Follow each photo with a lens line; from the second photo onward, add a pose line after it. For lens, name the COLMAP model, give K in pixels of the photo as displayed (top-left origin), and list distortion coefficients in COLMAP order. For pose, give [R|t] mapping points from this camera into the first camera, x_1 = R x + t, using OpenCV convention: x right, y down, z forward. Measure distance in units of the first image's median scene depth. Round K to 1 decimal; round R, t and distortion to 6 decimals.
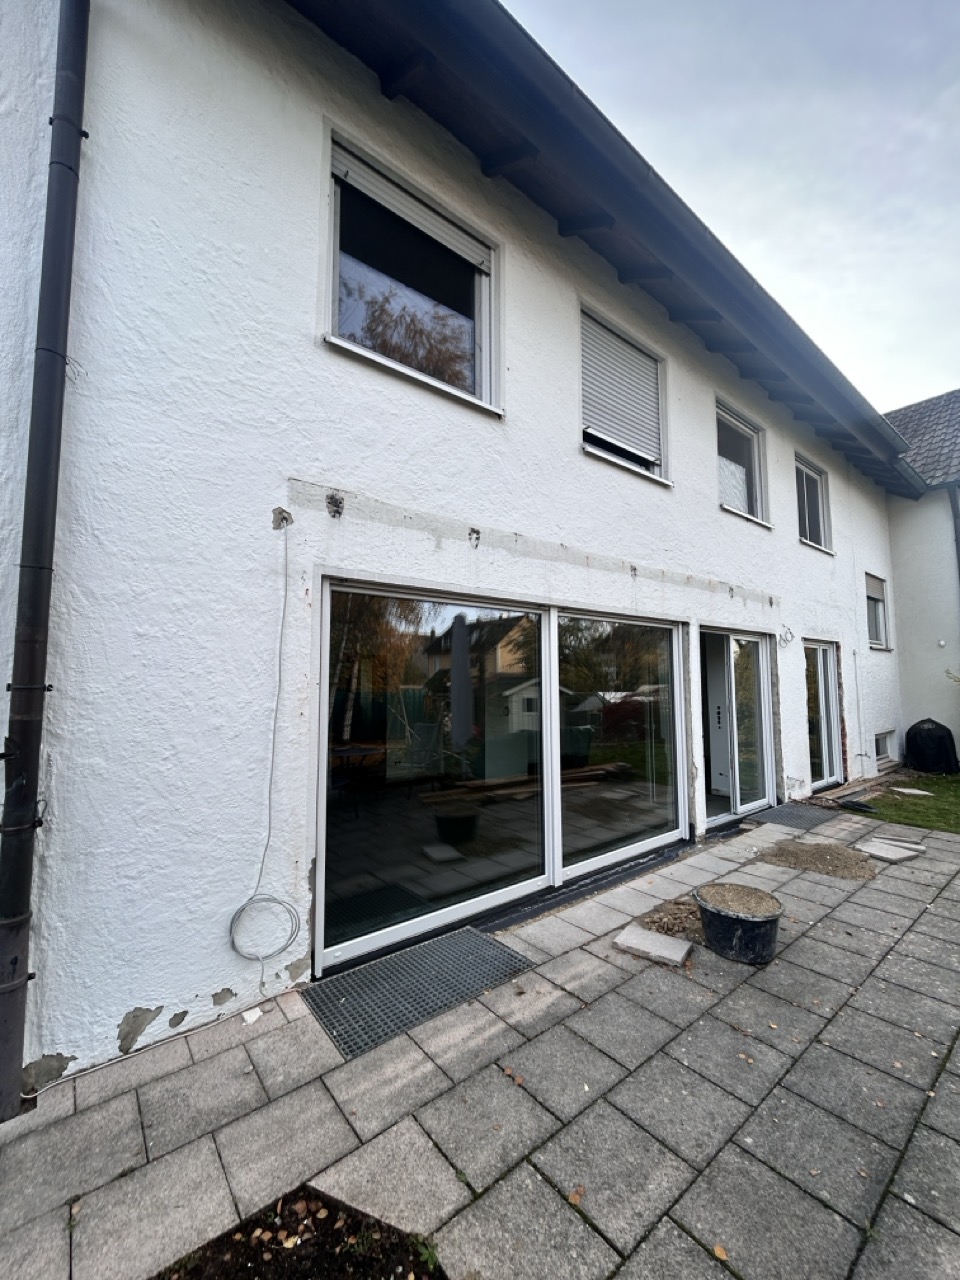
lens RADIAL K [[519.7, 0, 482.0], [0, 519.7, 639.2], [0, 0, 1]] dist [-0.000642, 0.005087]
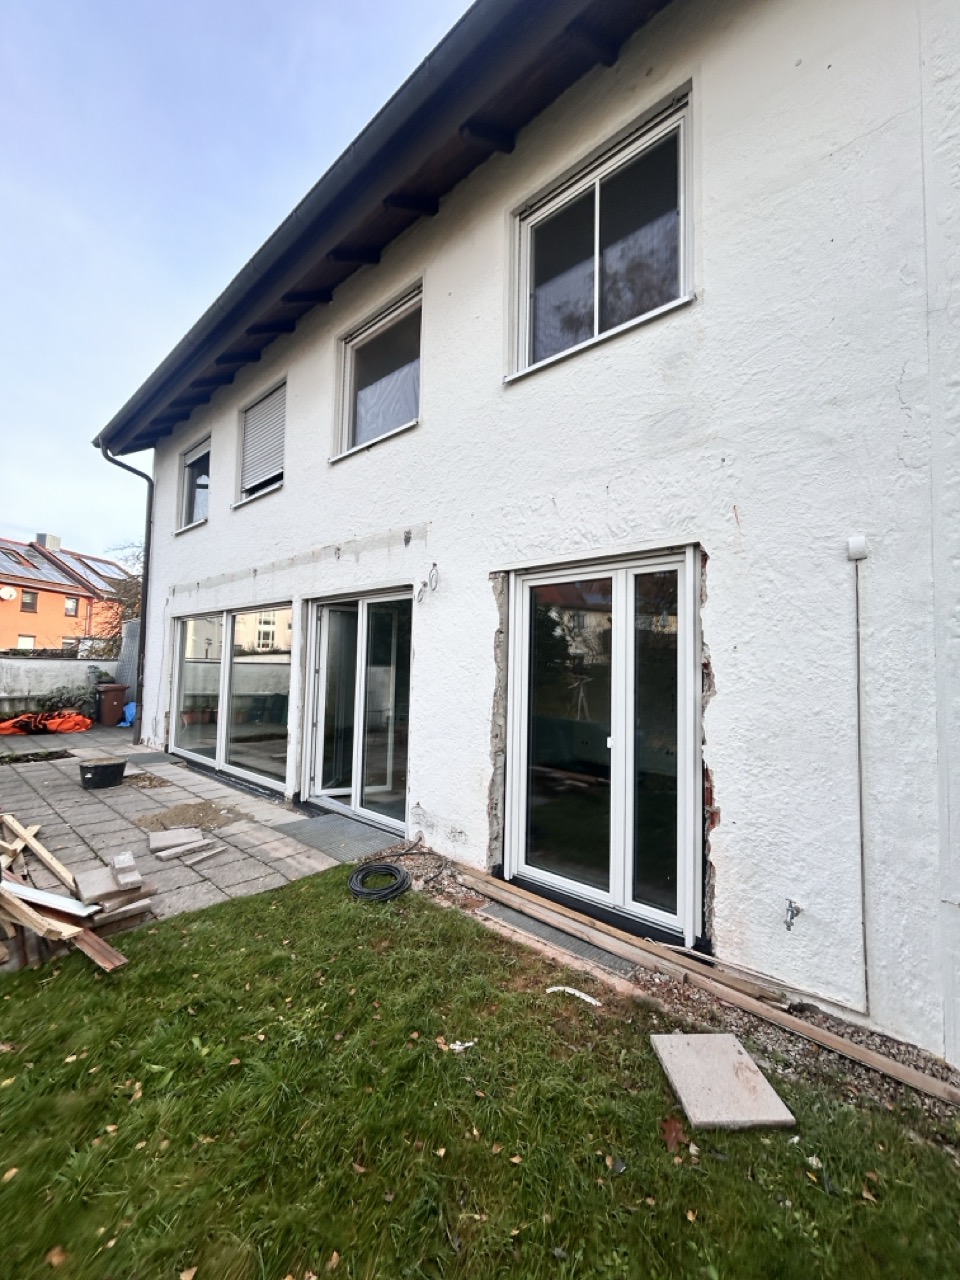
lens RADIAL K [[495.5, 0, 483.4], [0, 495.5, 627.2], [0, 0, 1]] dist [0.000240, 0.000040]
pose [[0.161443, -0.046970, -0.985764, 1.000338], [0.074900, 0.996569, -0.035218, 0.062481], [0.984036, -0.068148, 0.164407, 0.814970]]
